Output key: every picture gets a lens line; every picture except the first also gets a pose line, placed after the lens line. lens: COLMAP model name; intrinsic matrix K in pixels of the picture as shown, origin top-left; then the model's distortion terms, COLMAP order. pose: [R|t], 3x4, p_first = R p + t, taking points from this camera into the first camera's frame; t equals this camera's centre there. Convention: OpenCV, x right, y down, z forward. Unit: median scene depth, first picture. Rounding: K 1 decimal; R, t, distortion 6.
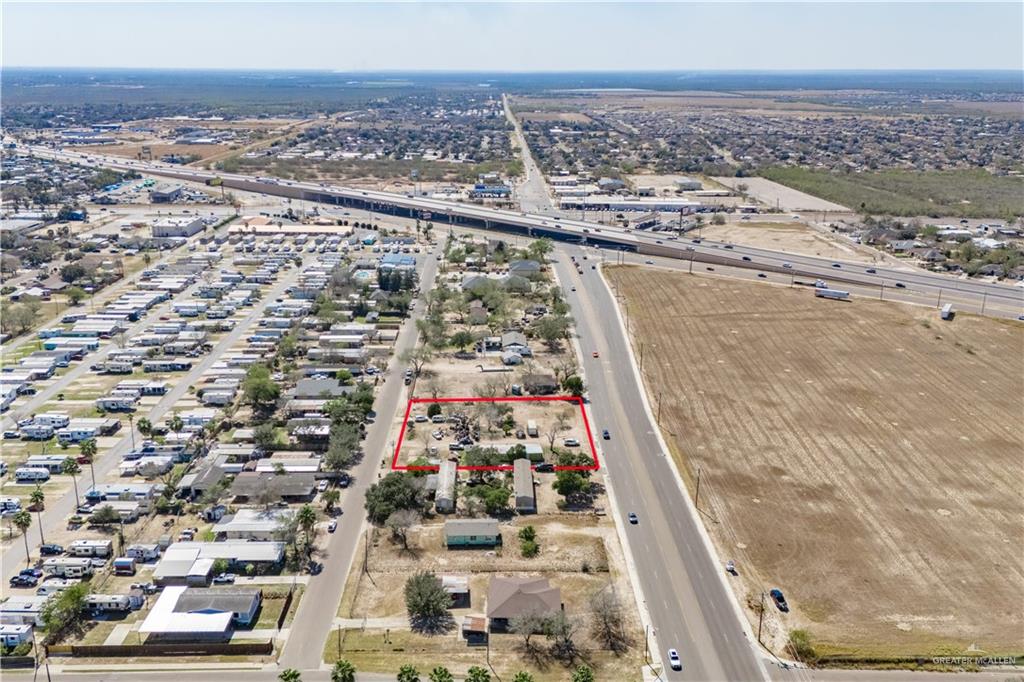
lens RADIAL K [[877.4, 0, 510.0], [0, 877.4, 349.2], [0, 0, 1]] dist [0.136890, -0.212747]
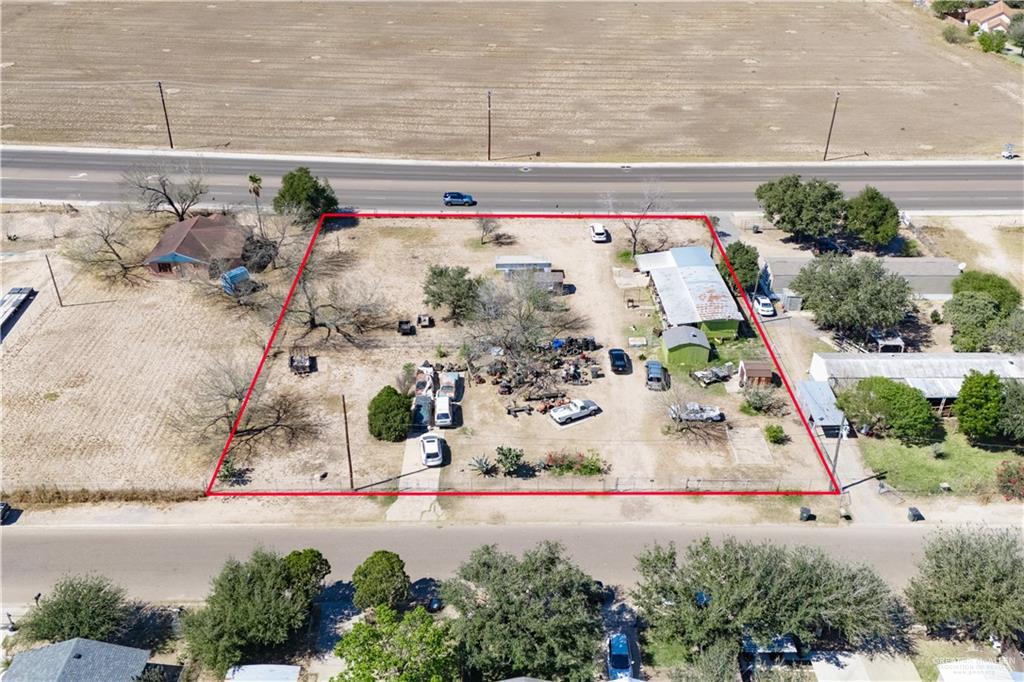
lens RADIAL K [[877.4, 0, 510.0], [0, 877.4, 349.2], [0, 0, 1]] dist [0.136890, -0.212747]
pose [[0.008605, -0.537171, 0.843429, -0.299408], [0.296261, 0.806962, 0.510923, -0.078361], [-0.955068, 0.245479, 0.166087, 0.855501]]
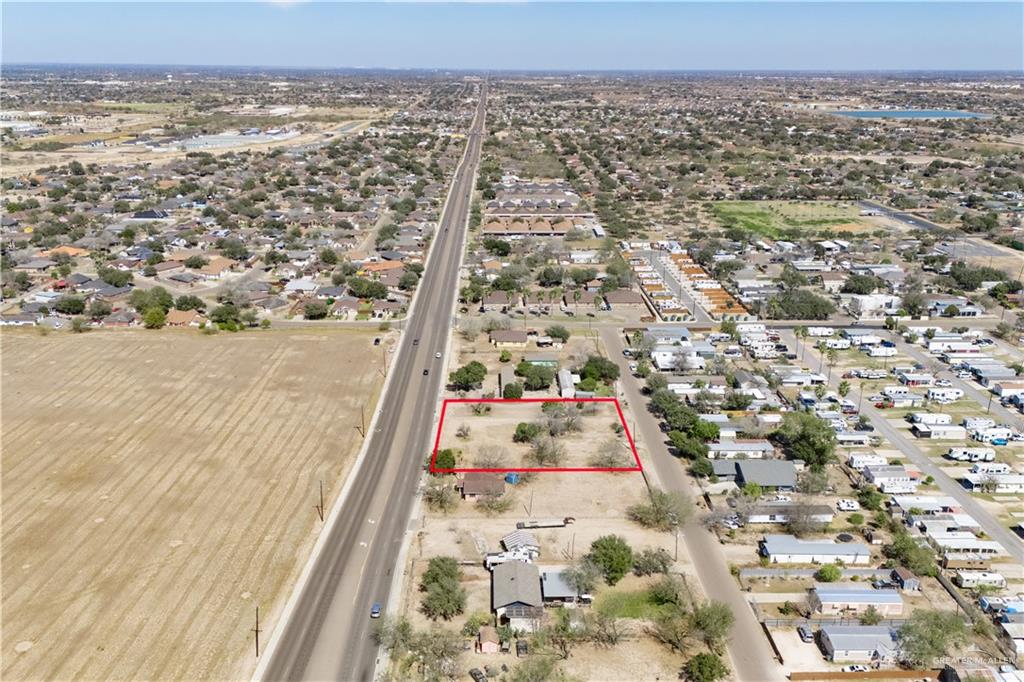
lens RADIAL K [[877.4, 0, 510.0], [0, 877.4, 349.2], [0, 0, 1]] dist [0.136890, -0.212747]
pose [[-0.999933, -0.009197, -0.006986, 0.016692], [-0.011544, 0.815145, 0.579142, -0.502941], [0.000368, 0.579184, -0.815197, 1.584661]]
